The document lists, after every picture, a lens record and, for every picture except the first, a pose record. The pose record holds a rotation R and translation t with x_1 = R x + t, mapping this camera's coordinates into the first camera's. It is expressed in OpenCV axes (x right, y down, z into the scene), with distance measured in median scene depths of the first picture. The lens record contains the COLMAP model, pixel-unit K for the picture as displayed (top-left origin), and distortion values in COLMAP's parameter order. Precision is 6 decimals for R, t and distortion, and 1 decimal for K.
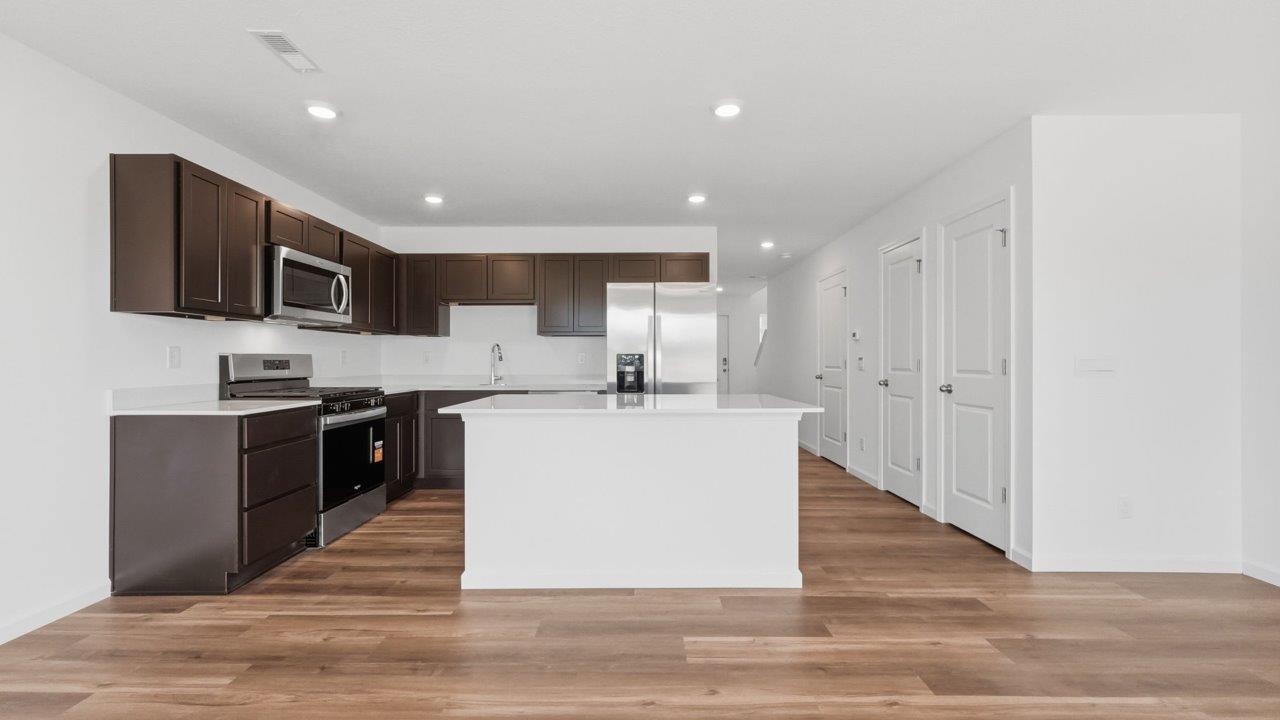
lens RADIAL K [[520.3, 0, 642.2], [0, 520.3, 359.2], [0, 0, 1]] dist [0.006137, -0.000675]
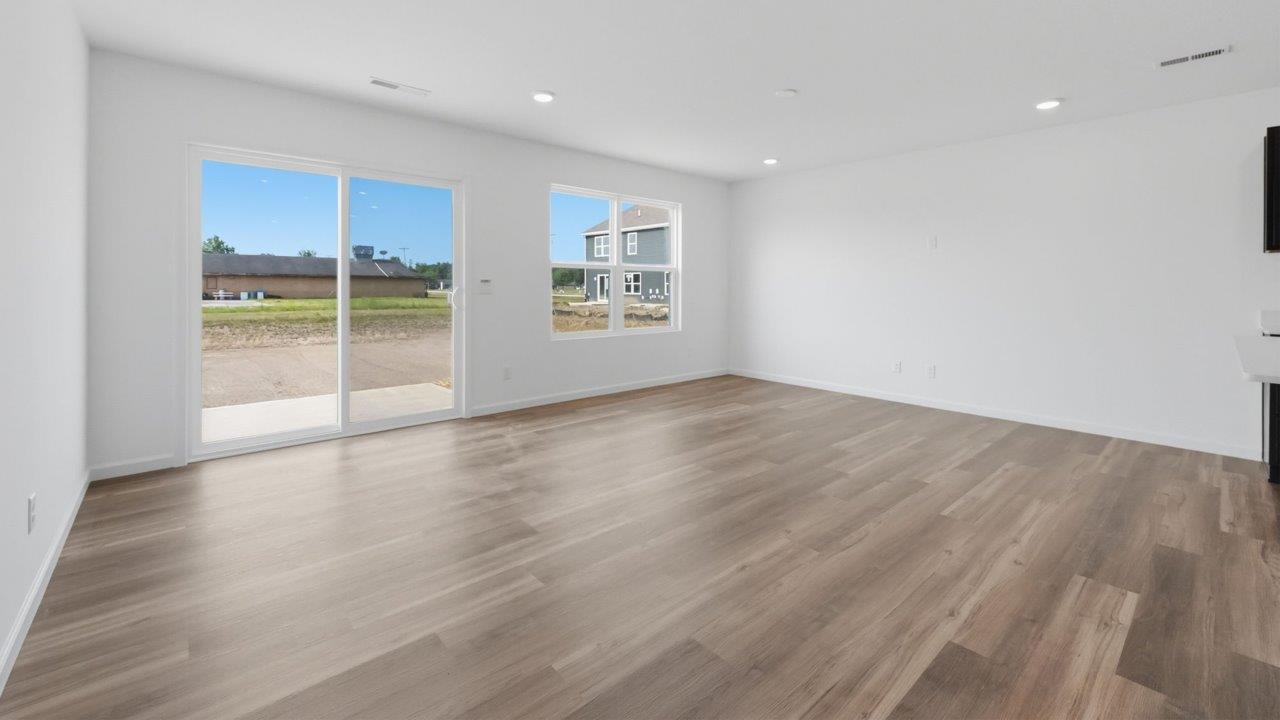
lens RADIAL K [[520.3, 0, 635.0], [0, 520.3, 291.4], [0, 0, 1]] dist [0.006137, -0.000675]
pose [[-0.750391, 0.002235, -0.660991, 0.789955], [-0.002390, 0.999979, 0.006095, 0.003190], [0.660990, 0.006154, -0.750369, 0.651924]]
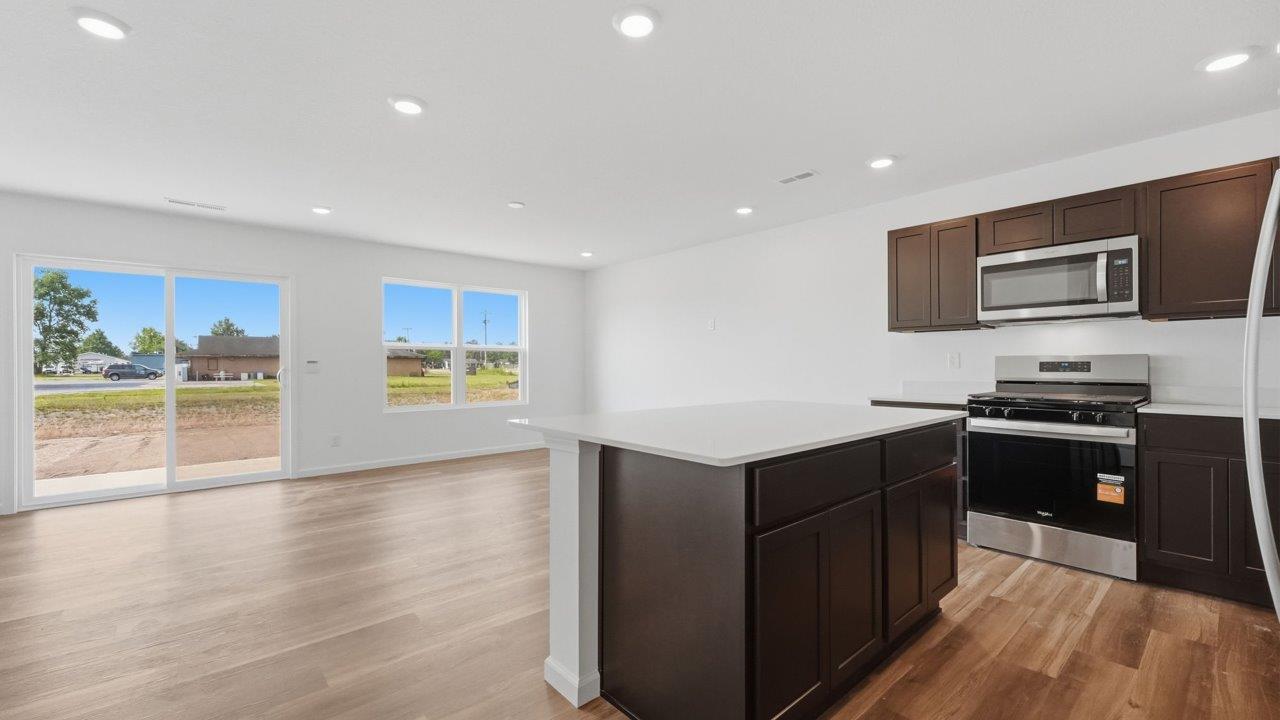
lens RADIAL K [[520.3, 0, 634.5], [0, 520.3, 360.9], [0, 0, 1]] dist [0.006137, -0.000675]
pose [[-0.763506, -0.002239, -0.645797, 0.485630], [0.005487, 0.999935, -0.009954, 0.005054], [0.645778, -0.011143, -0.763444, 1.185054]]
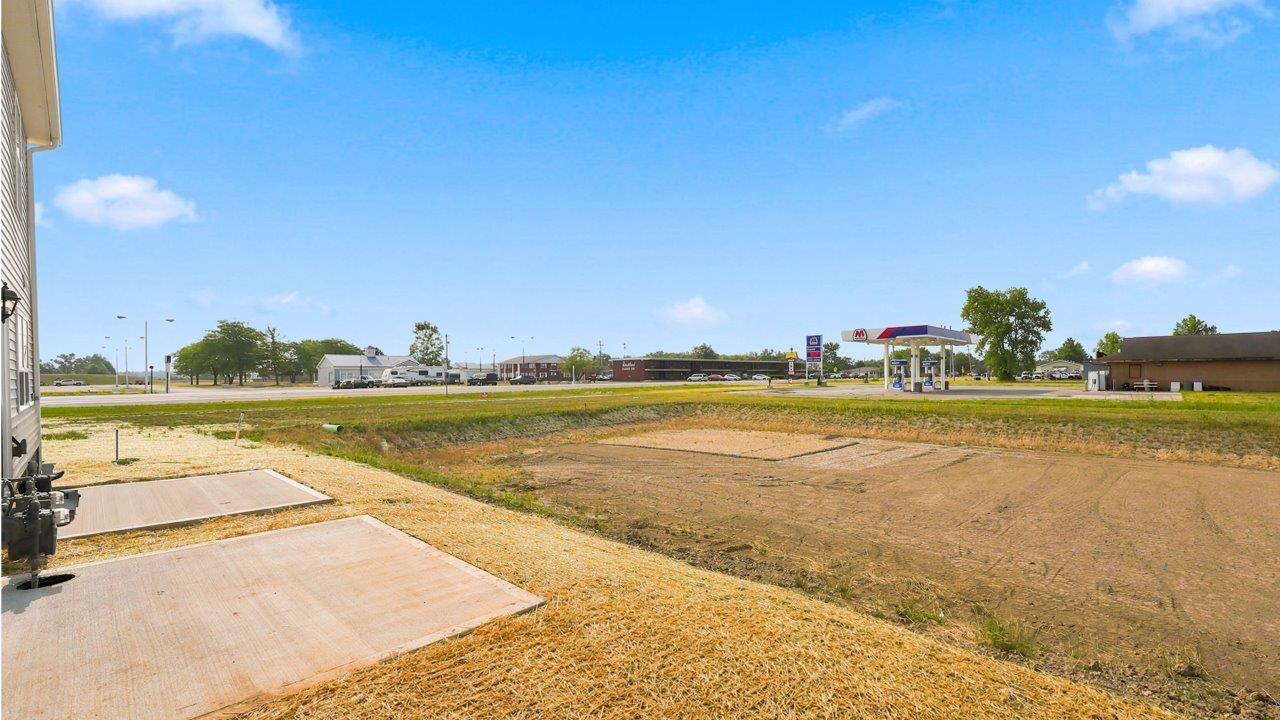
lens RADIAL K [[550.8, 0, 676.0], [0, 550.8, 381.8], [0, 0, 1]] dist [0.014840, 0.000588]
pose [[-0.741718, -0.003611, 0.670703, -0.671163], [0.003376, 0.999953, 0.009117, -0.017816], [-0.670704, 0.009027, -0.741670, -0.690924]]
